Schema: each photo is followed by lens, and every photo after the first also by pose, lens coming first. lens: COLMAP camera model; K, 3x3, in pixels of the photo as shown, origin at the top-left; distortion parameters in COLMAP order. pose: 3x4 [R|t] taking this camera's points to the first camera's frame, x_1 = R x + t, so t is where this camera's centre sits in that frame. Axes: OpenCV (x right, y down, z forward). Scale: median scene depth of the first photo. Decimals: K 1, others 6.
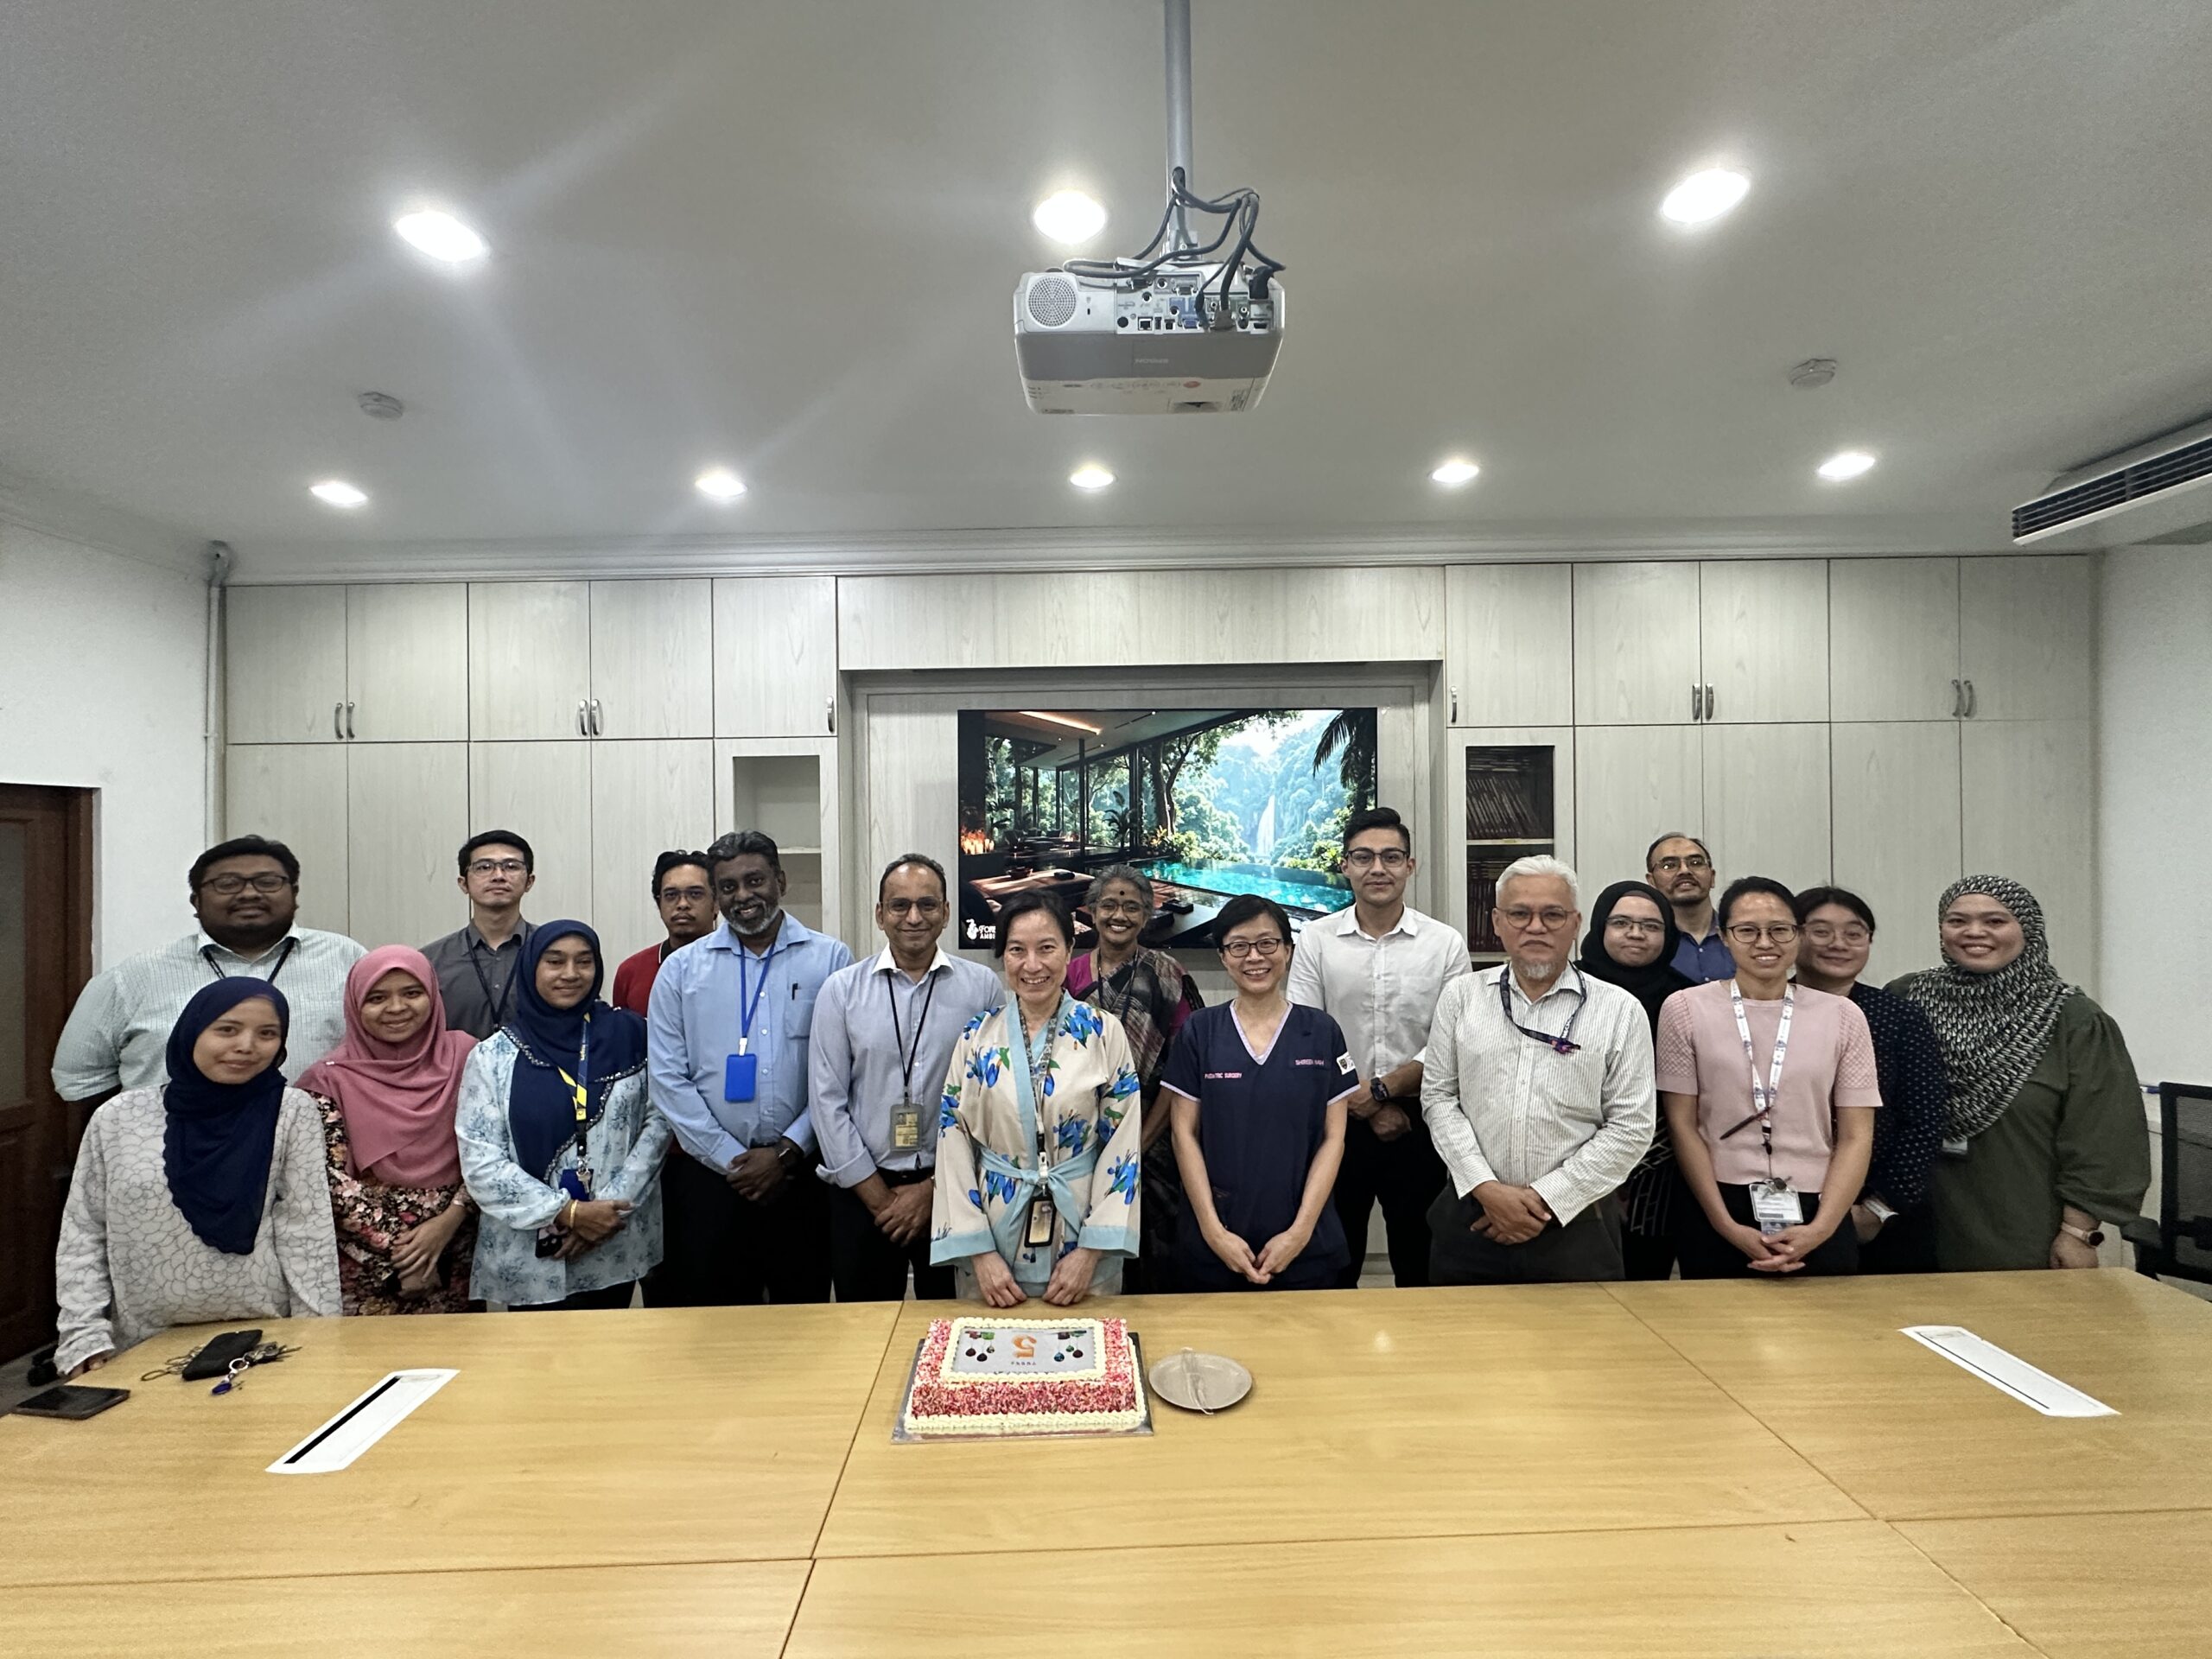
lens RADIAL K [[986.5, 0, 1101.3], [0, 986.5, 828.5], [0, 0, 1]] dist [-0.001828, 0.000399]
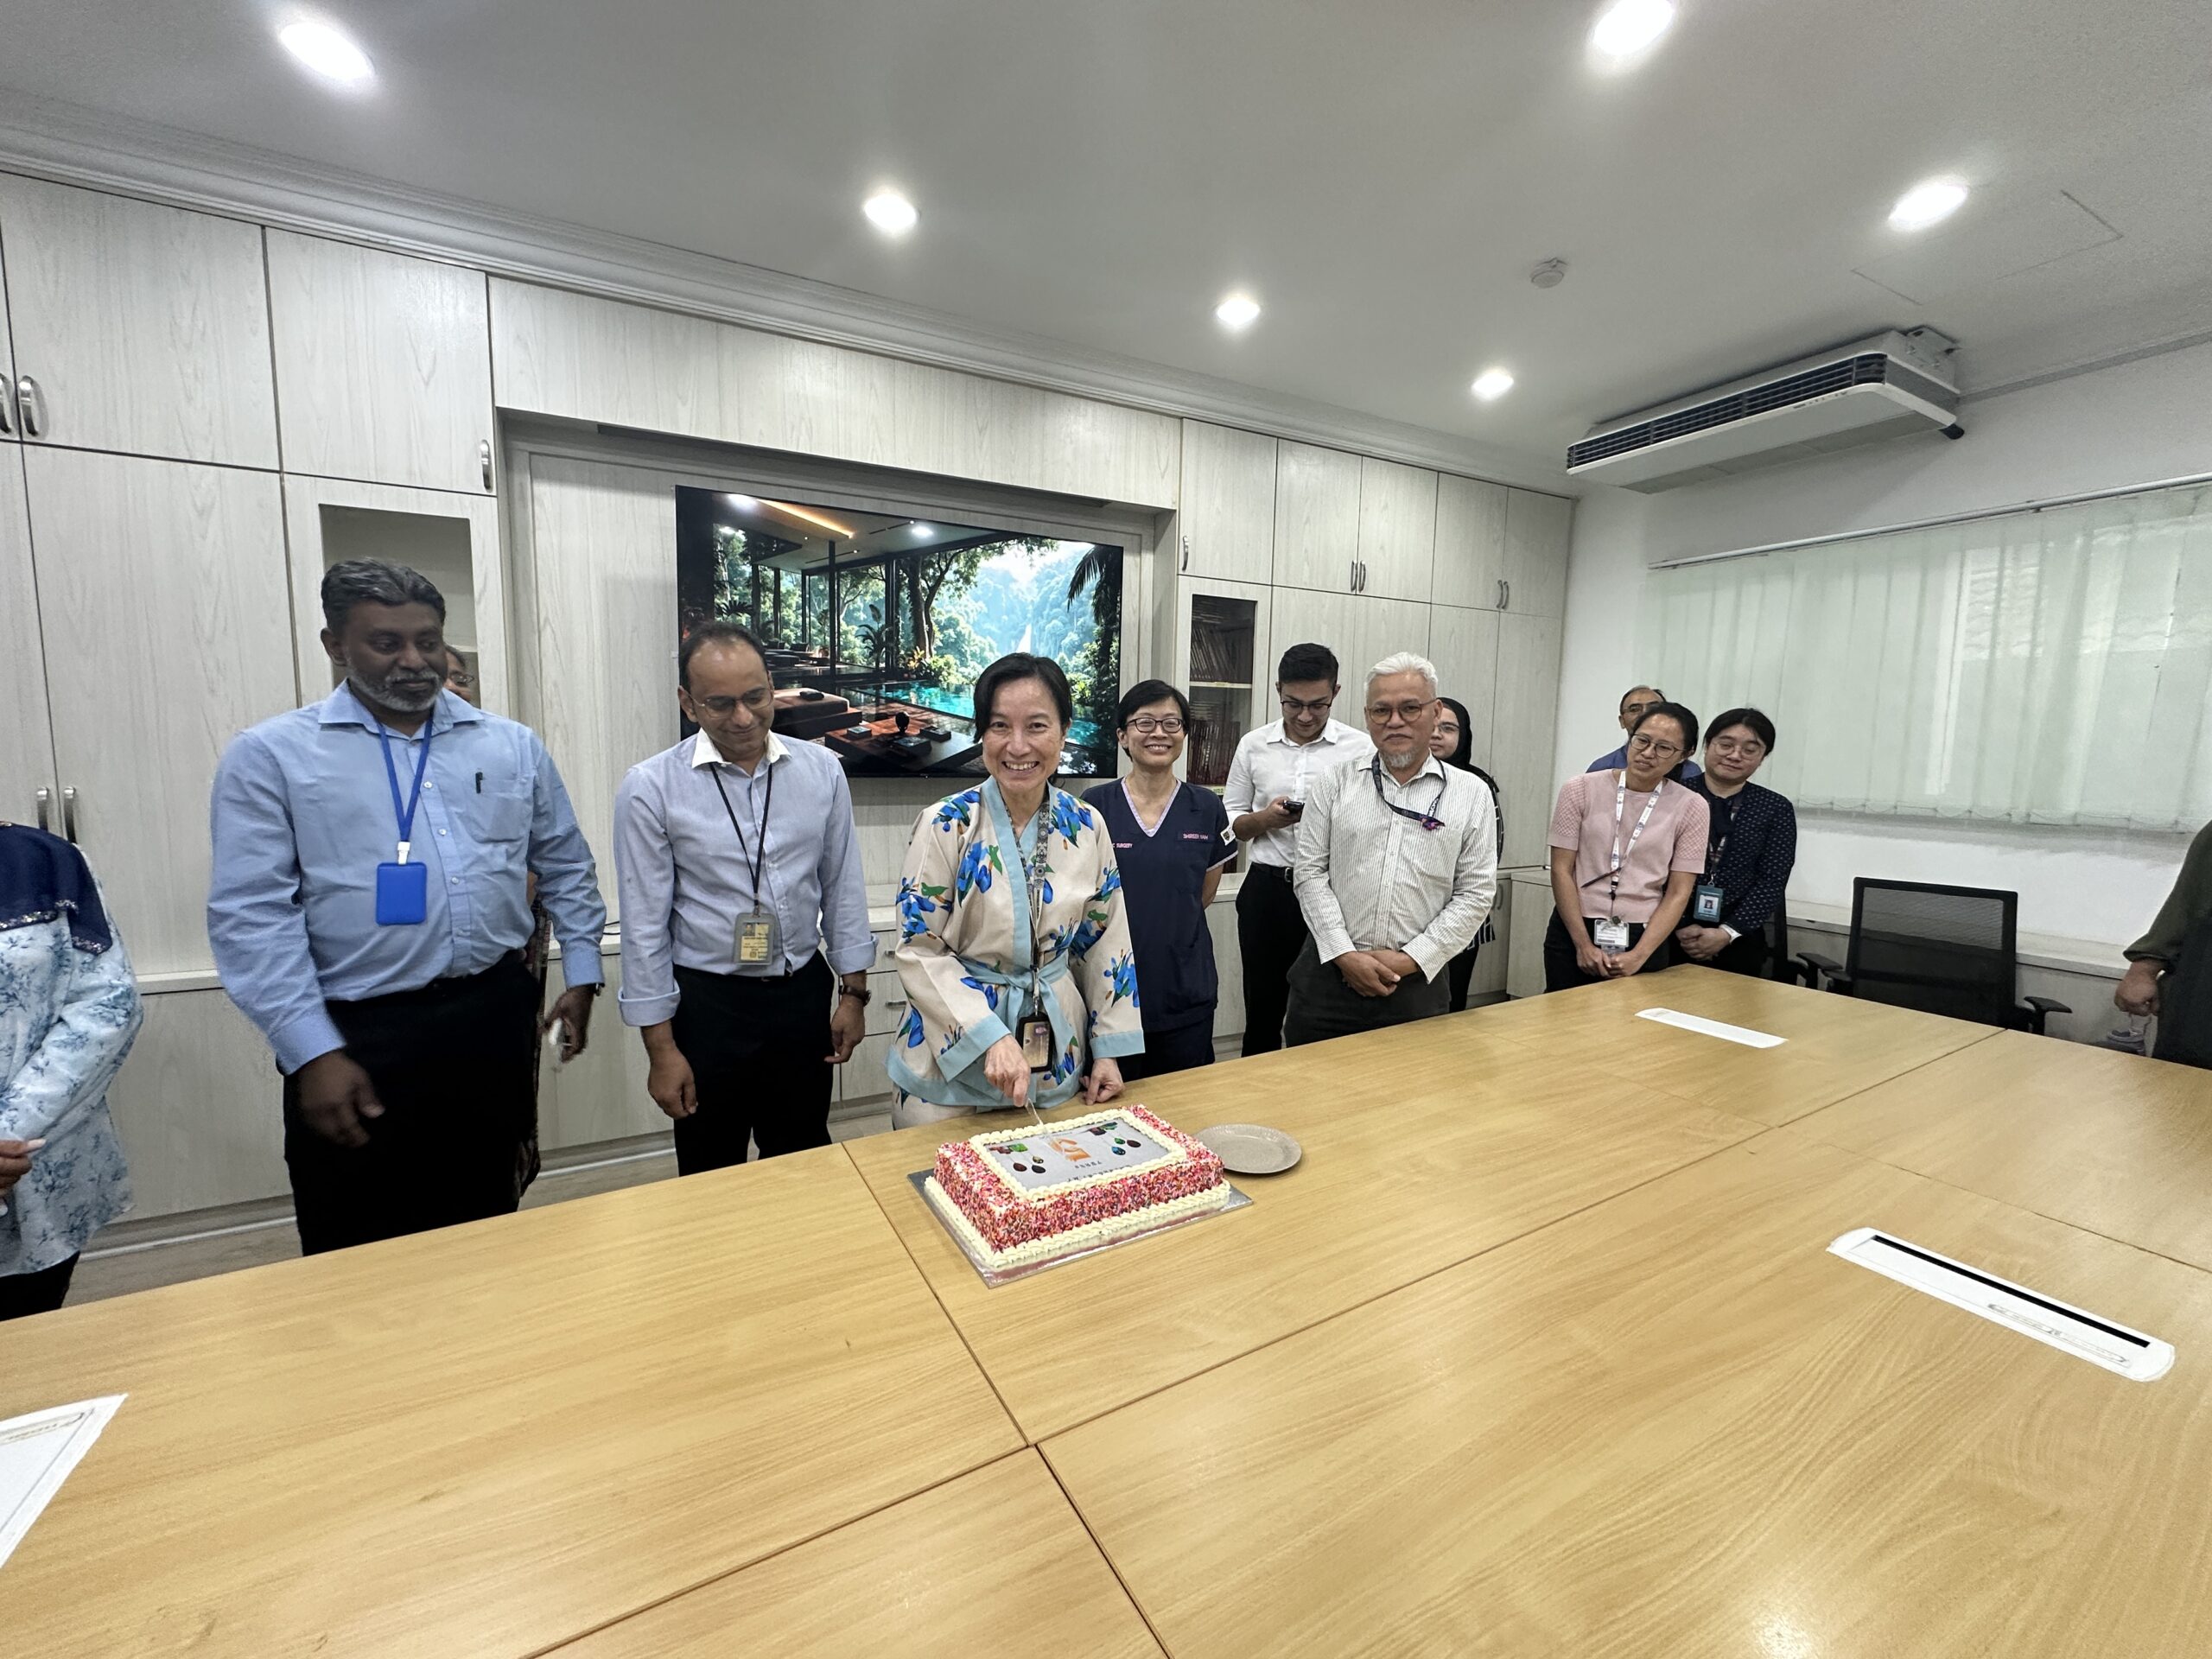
lens RADIAL K [[889.8, 0, 1111.2], [0, 889.8, 825.3], [0, 0, 1]] dist [-0.001296, 0.000250]
pose [[0.879677, -0.021520, 0.475084, -0.184715], [-0.028415, 0.994813, 0.097676, 0.078473], [-0.474722, -0.099423, 0.874502, 0.155526]]
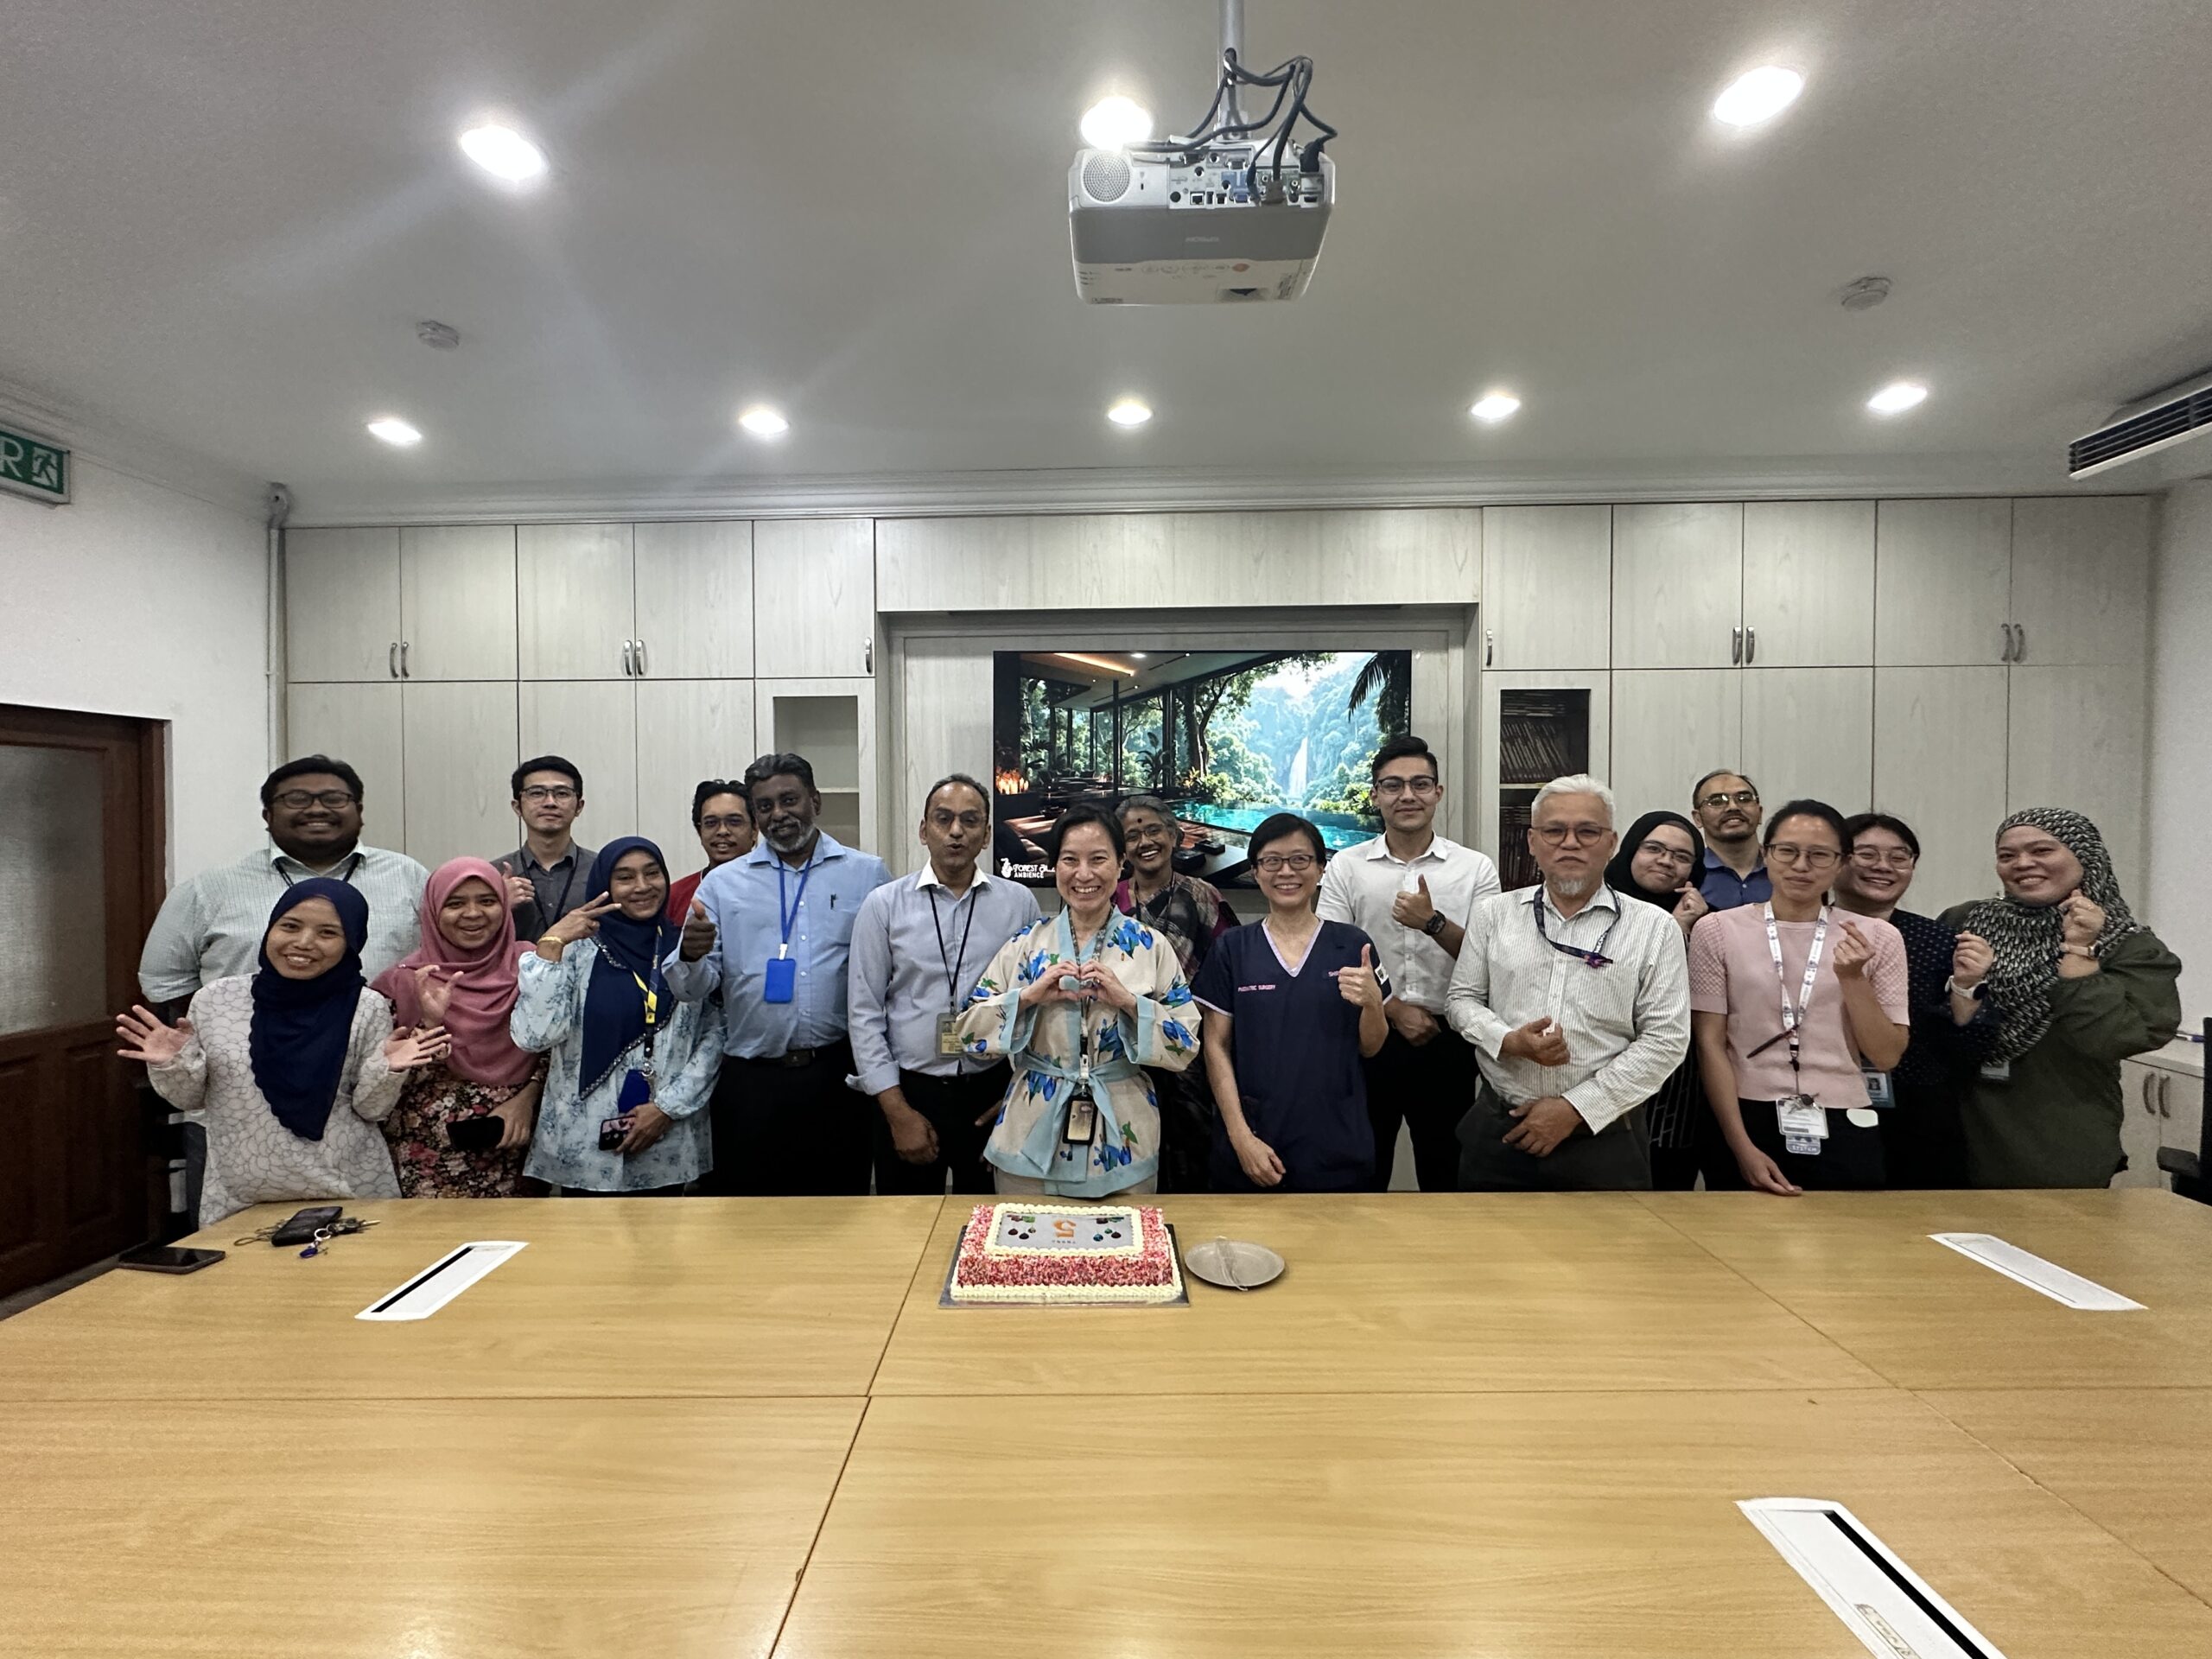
lens RADIAL K [[986.8, 0, 1100.0], [0, 986.8, 827.3], [0, 0, 1]] dist [-0.001268, -0.000433]
pose [[0.999587, 0.008222, -0.027548, -0.007081], [-0.007581, 0.999701, 0.023264, 0.036103], [0.027731, -0.023046, 0.999350, -0.011887]]
